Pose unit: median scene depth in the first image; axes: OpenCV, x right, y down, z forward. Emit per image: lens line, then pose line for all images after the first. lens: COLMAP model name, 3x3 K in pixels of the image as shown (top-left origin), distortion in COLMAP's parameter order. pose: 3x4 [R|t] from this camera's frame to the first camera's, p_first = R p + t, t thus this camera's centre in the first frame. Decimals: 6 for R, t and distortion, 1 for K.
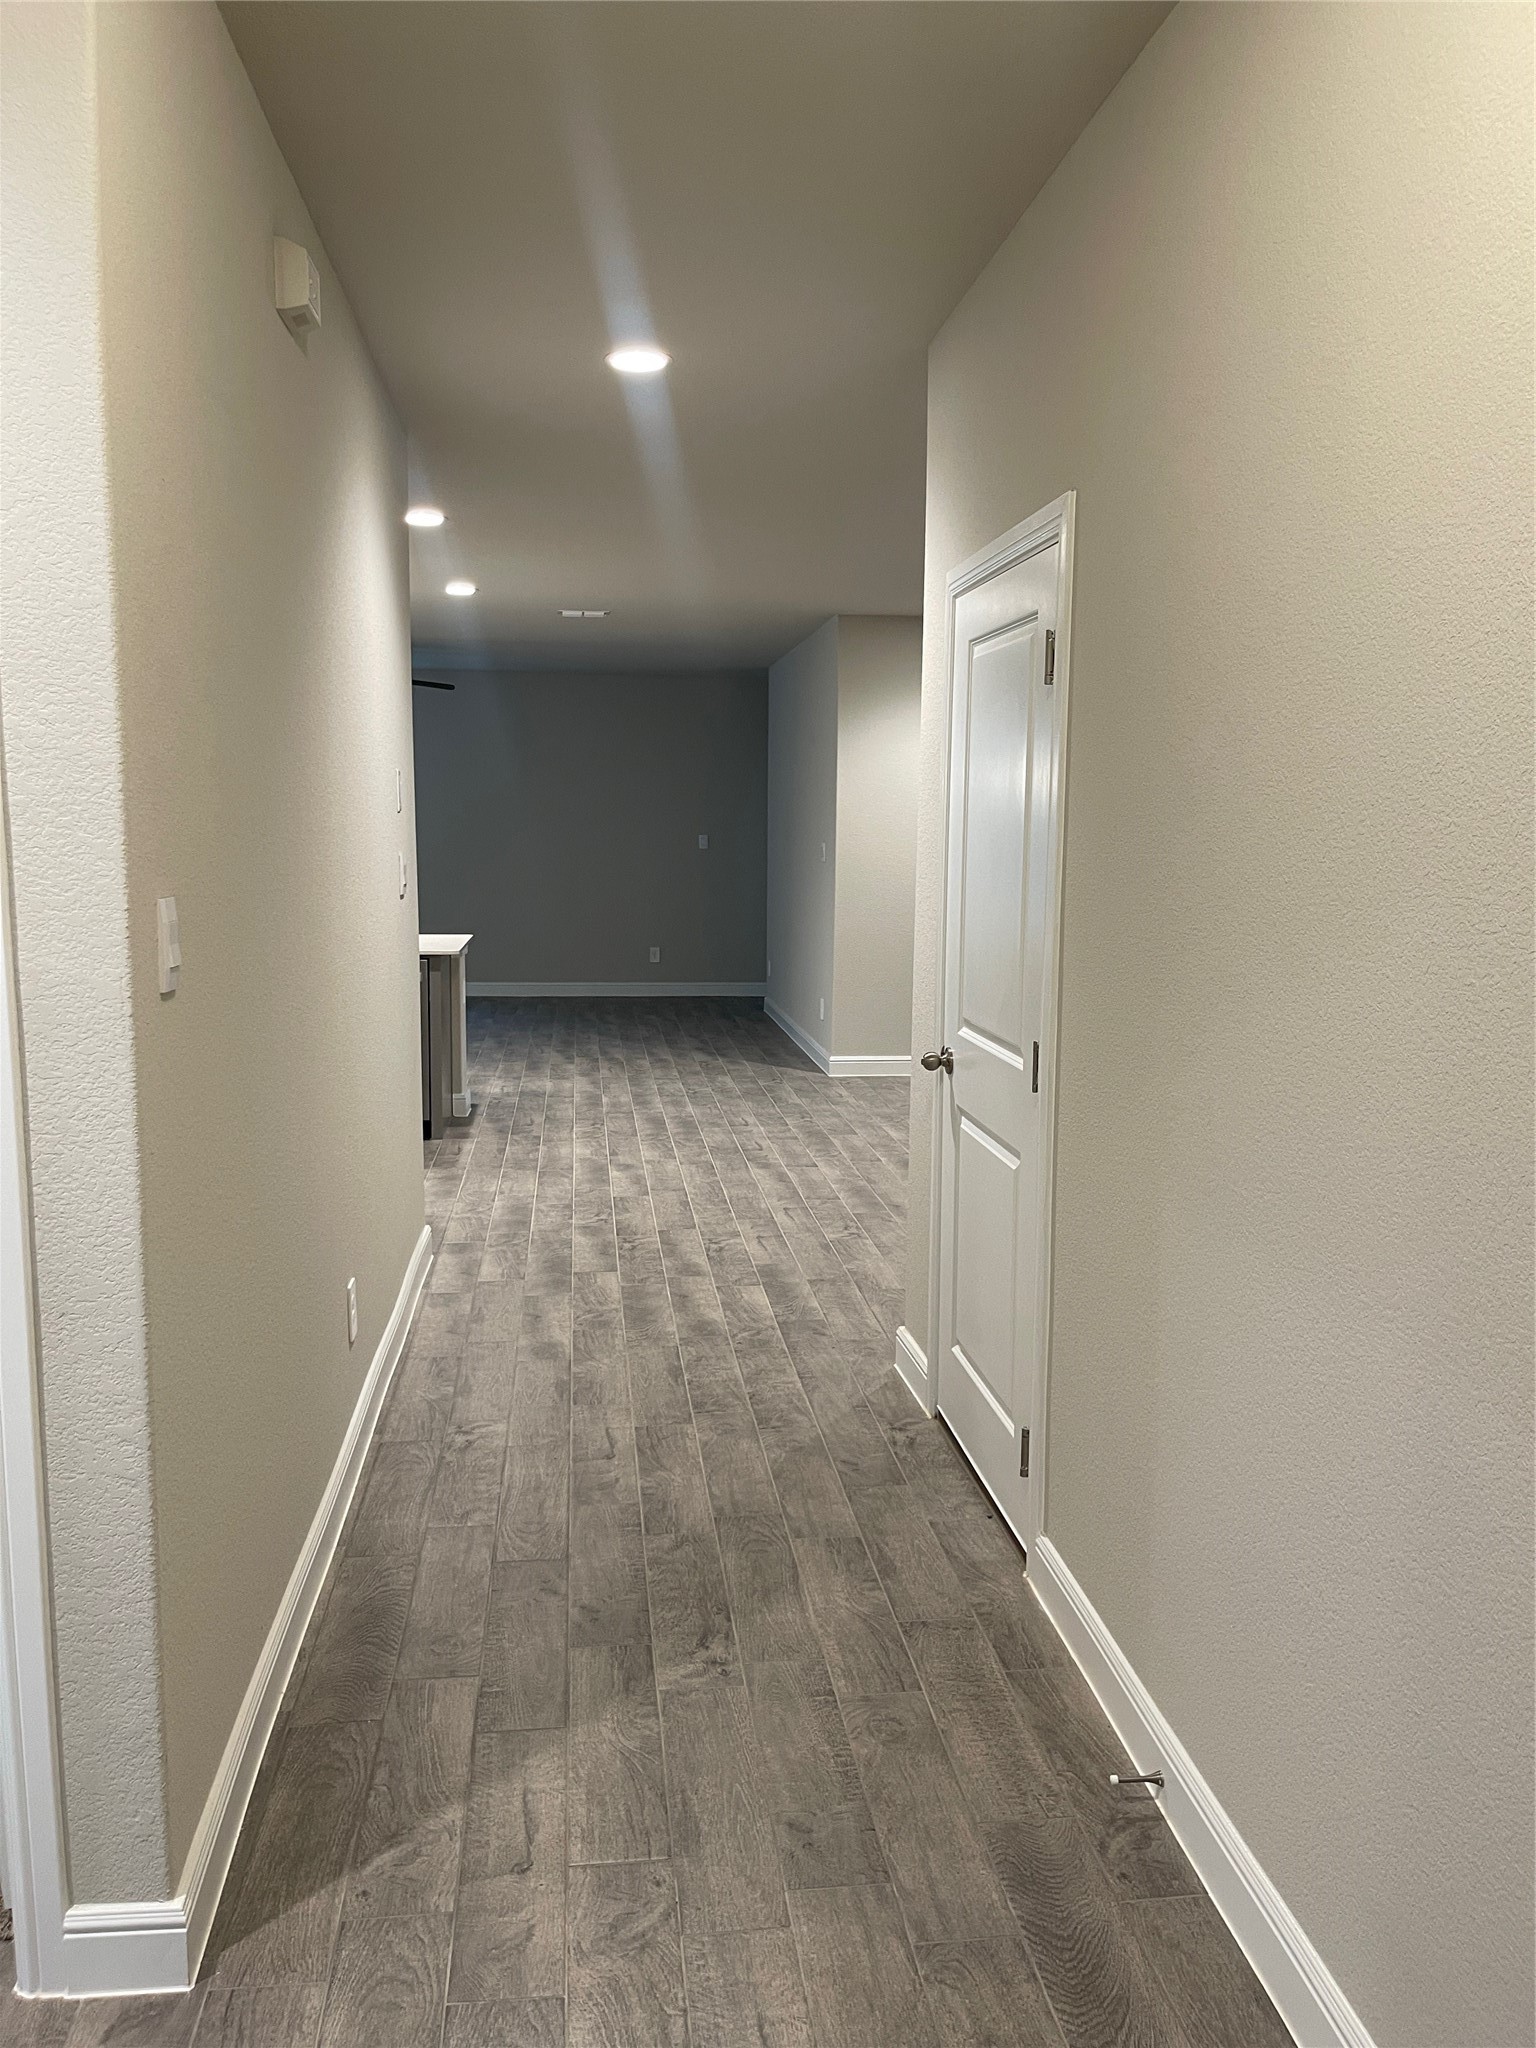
lens RADIAL K [[1529.3, 0, 765.3], [0, 1529.3, 1026.1], [0, 0, 1]] dist [-0.001690, -0.016521]
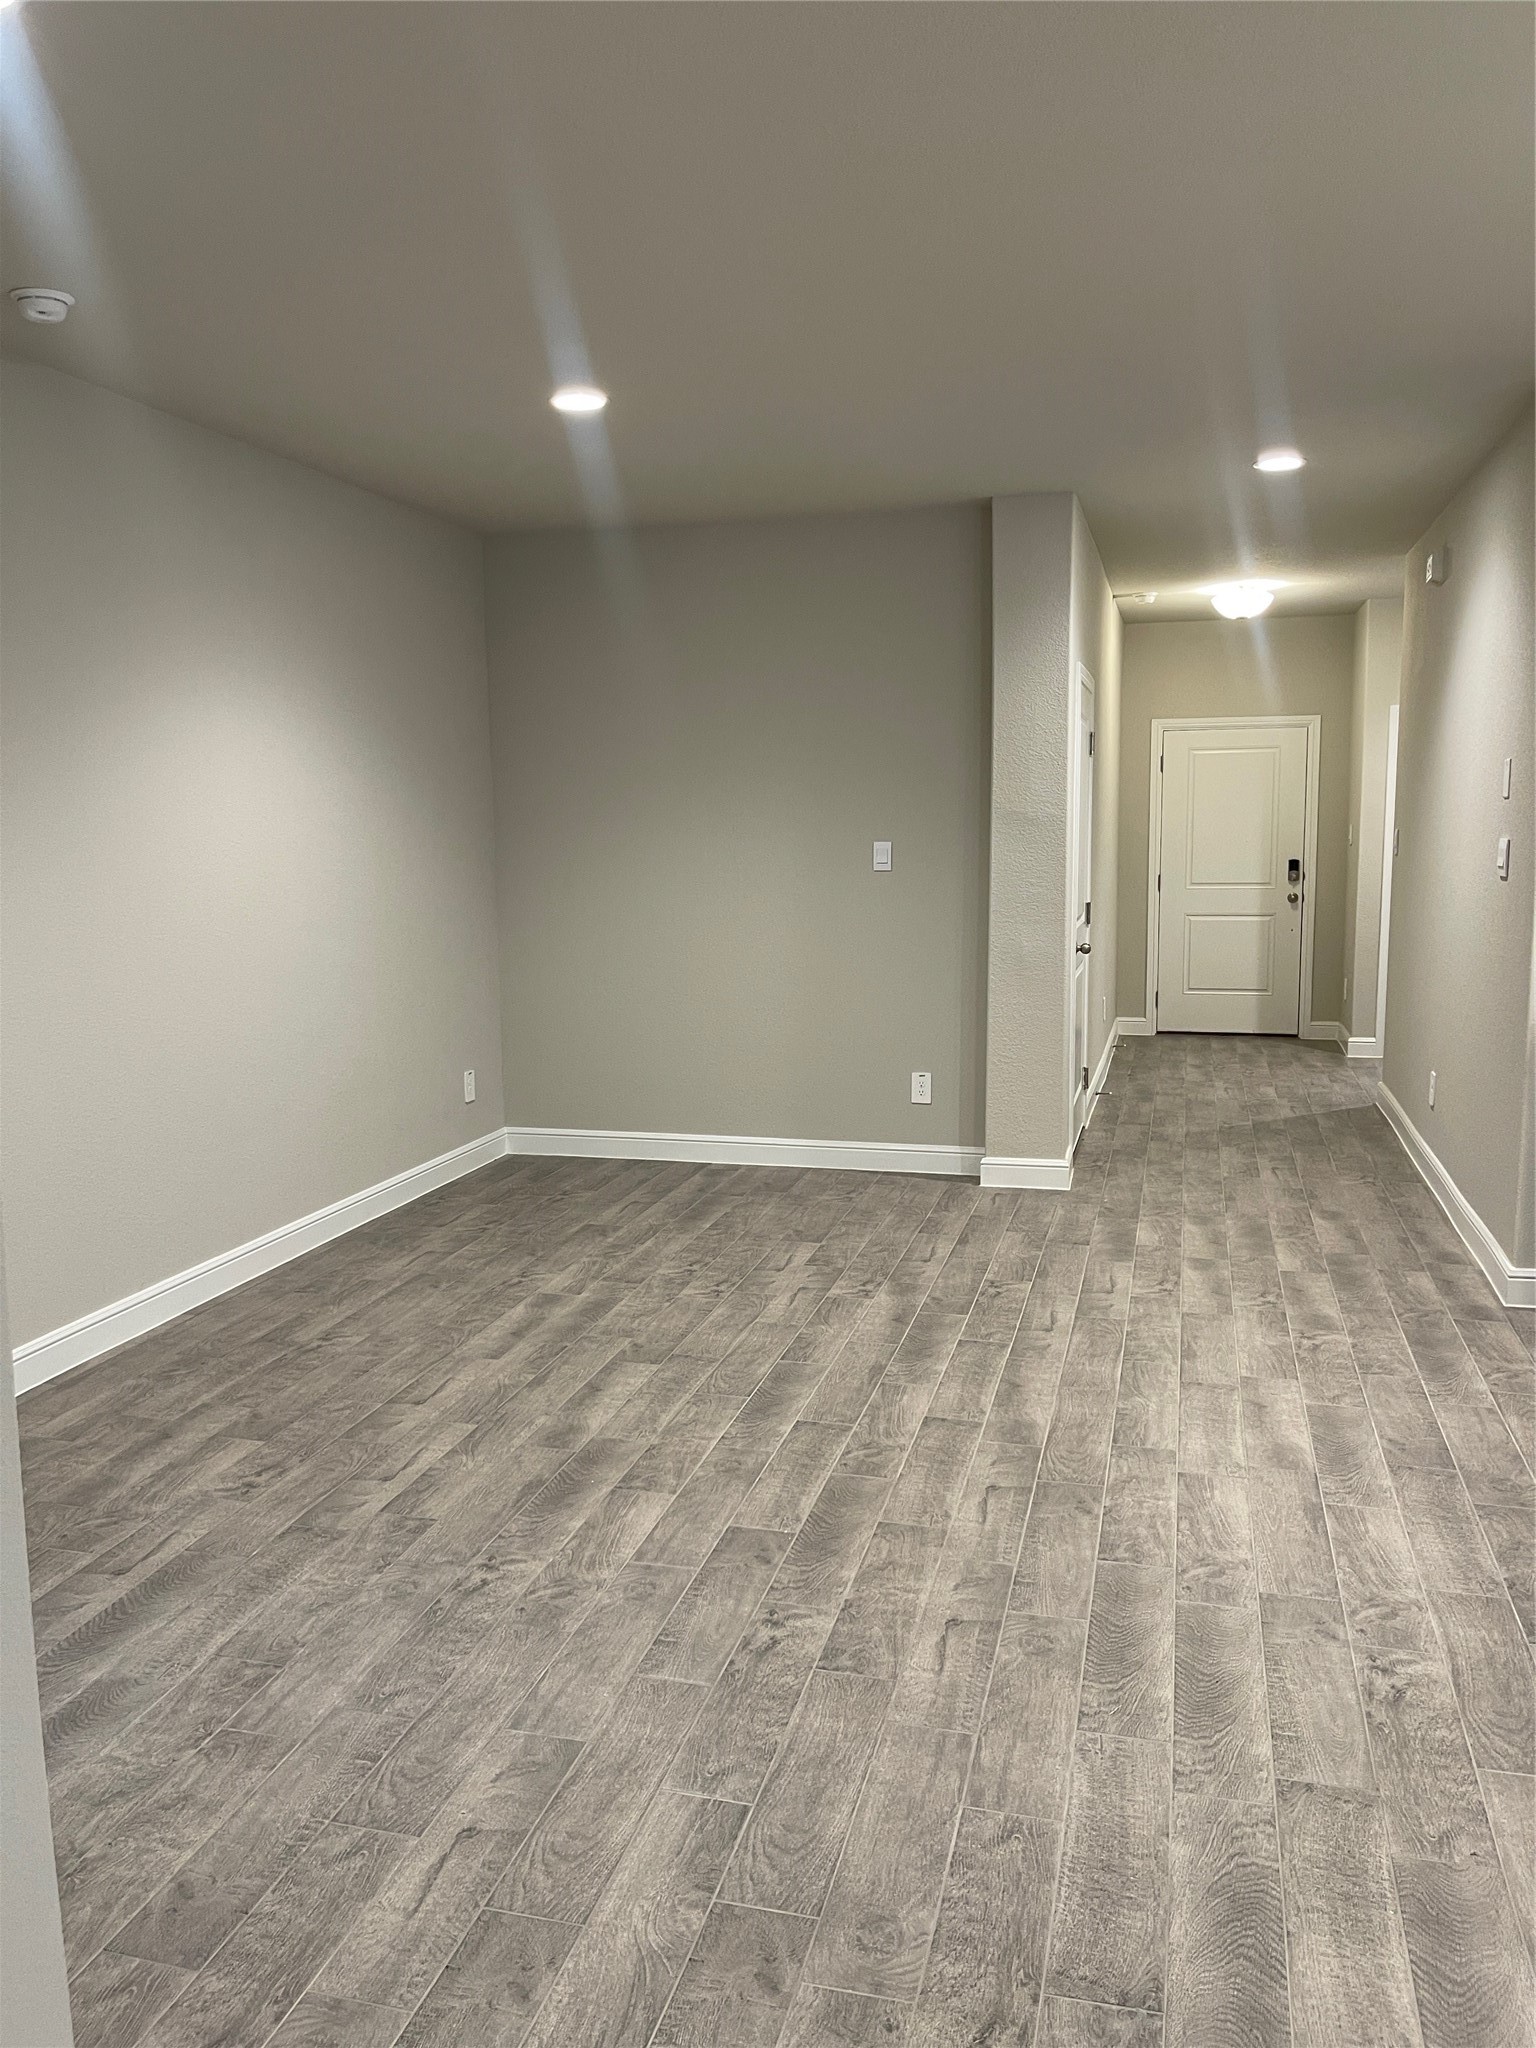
lens RADIAL K [[1529.3, 0, 767.7], [0, 1529.3, 1022.7], [0, 0, 1]] dist [-0.001690, -0.016521]
pose [[-0.924618, -0.048146, 0.377842, -0.154051], [0.054489, 0.965057, 0.256313, -0.255410], [-0.376979, 0.257580, -0.889685, 1.934900]]
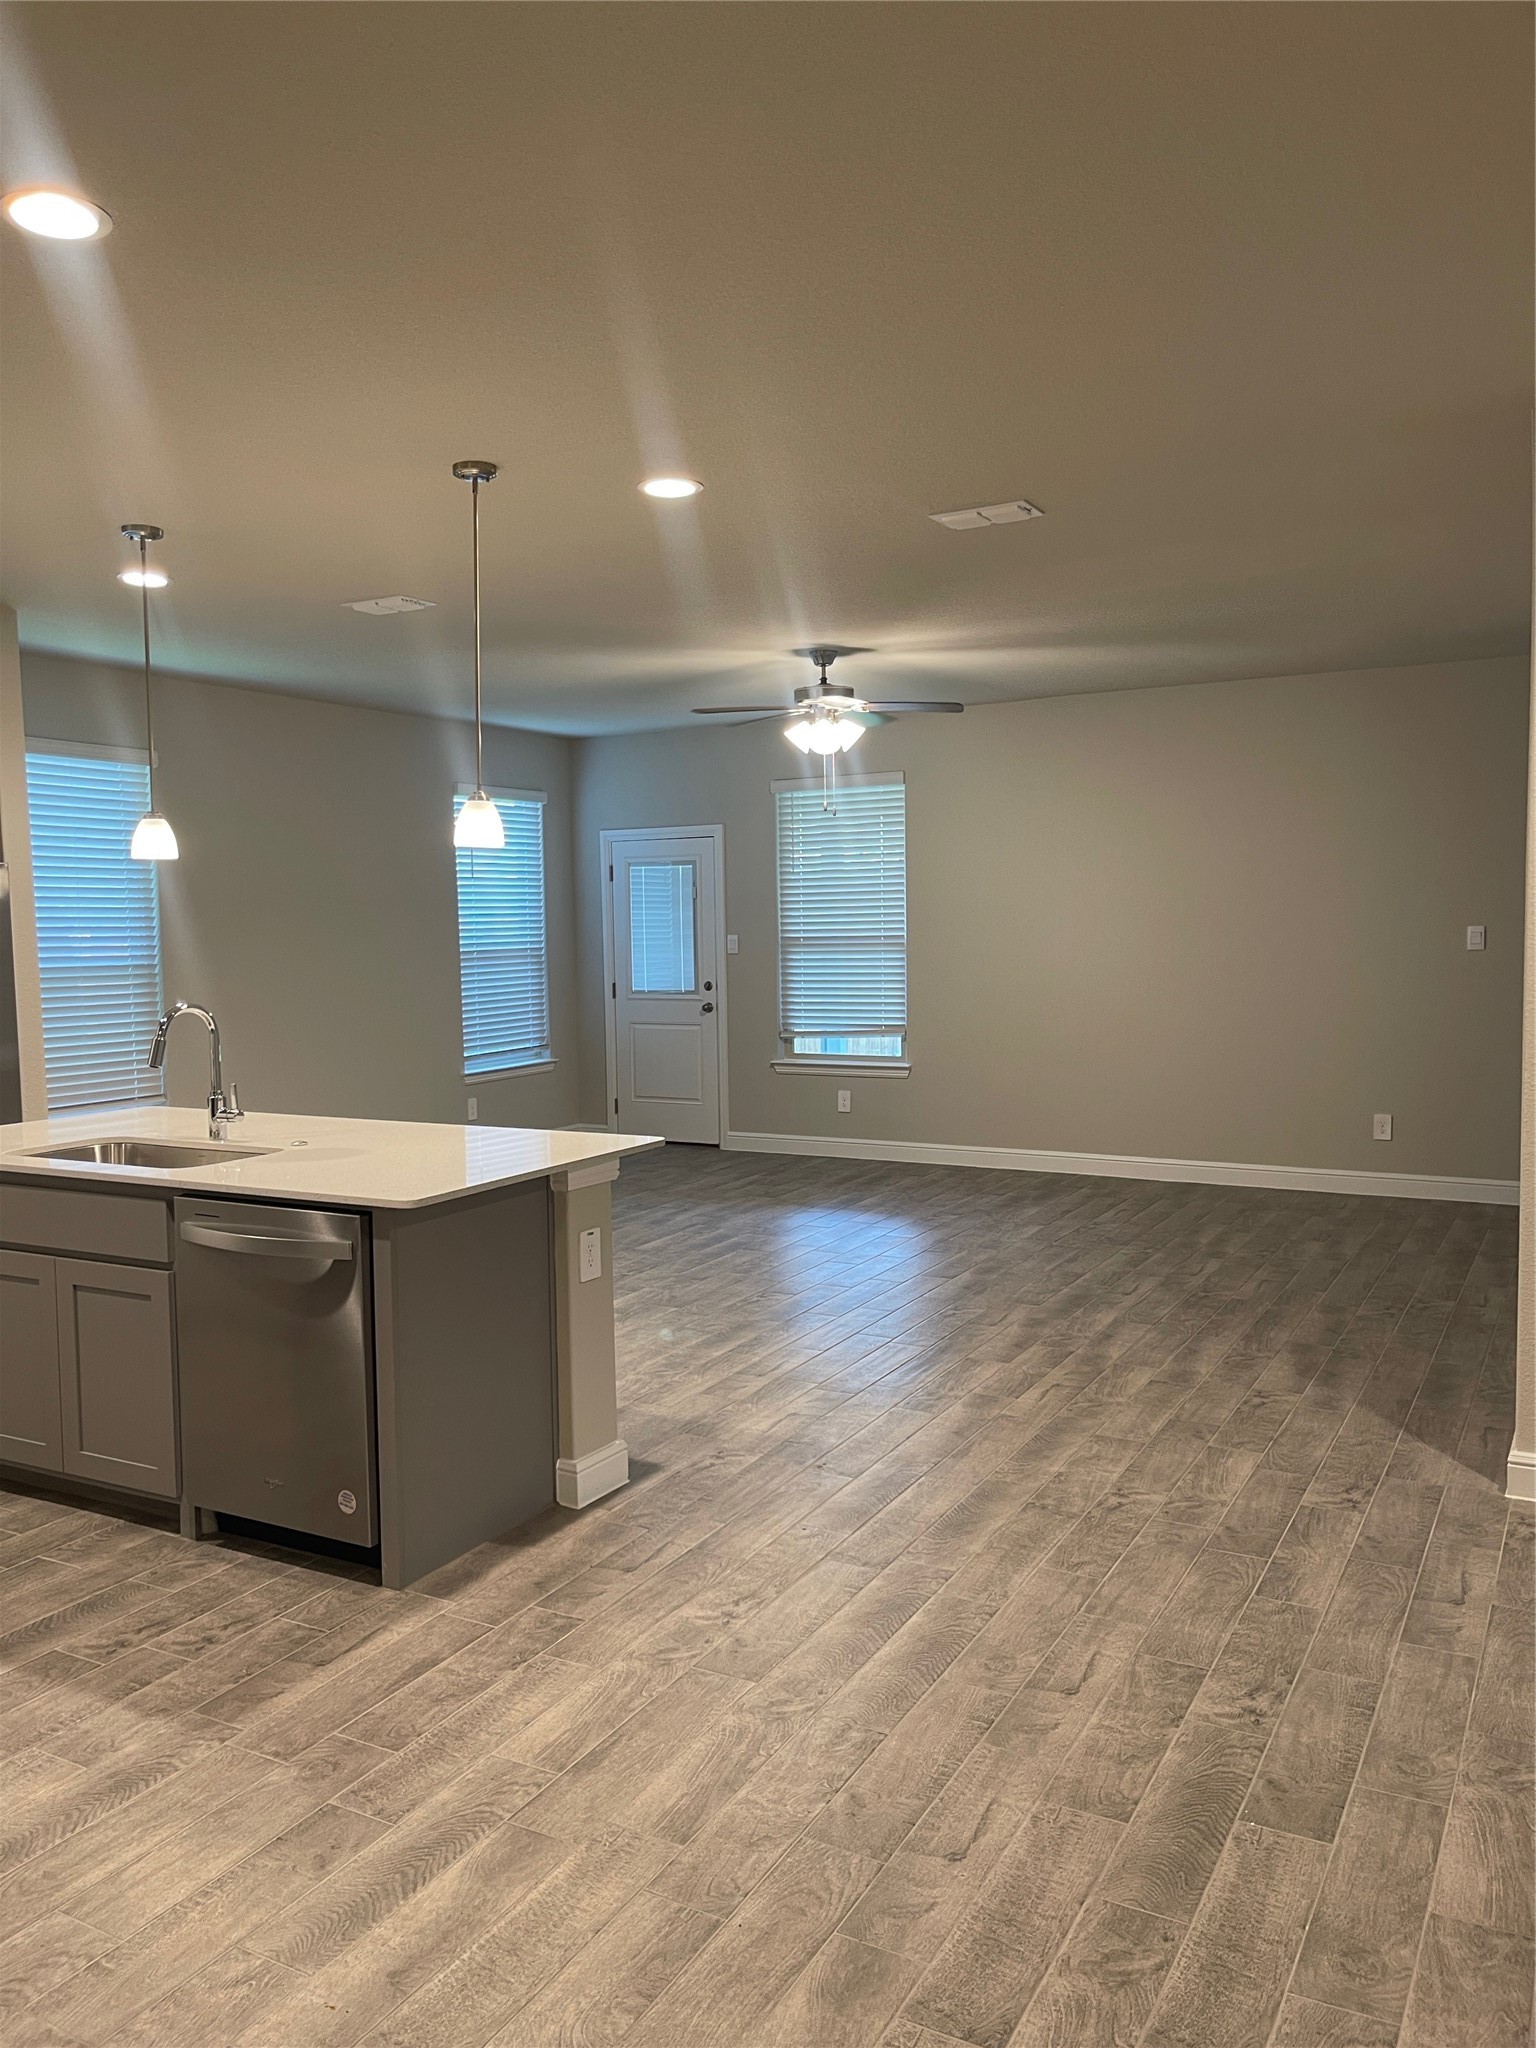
lens RADIAL K [[1529.3, 0, 767.5], [0, 1529.3, 1022.0], [0, 0, 1]] dist [-0.001690, -0.016521]
pose [[0.808476, 0.011048, -0.588425, 0.222085], [-0.047187, 0.997822, -0.046098, -0.118163], [0.586634, 0.065036, 0.807236, 0.934017]]
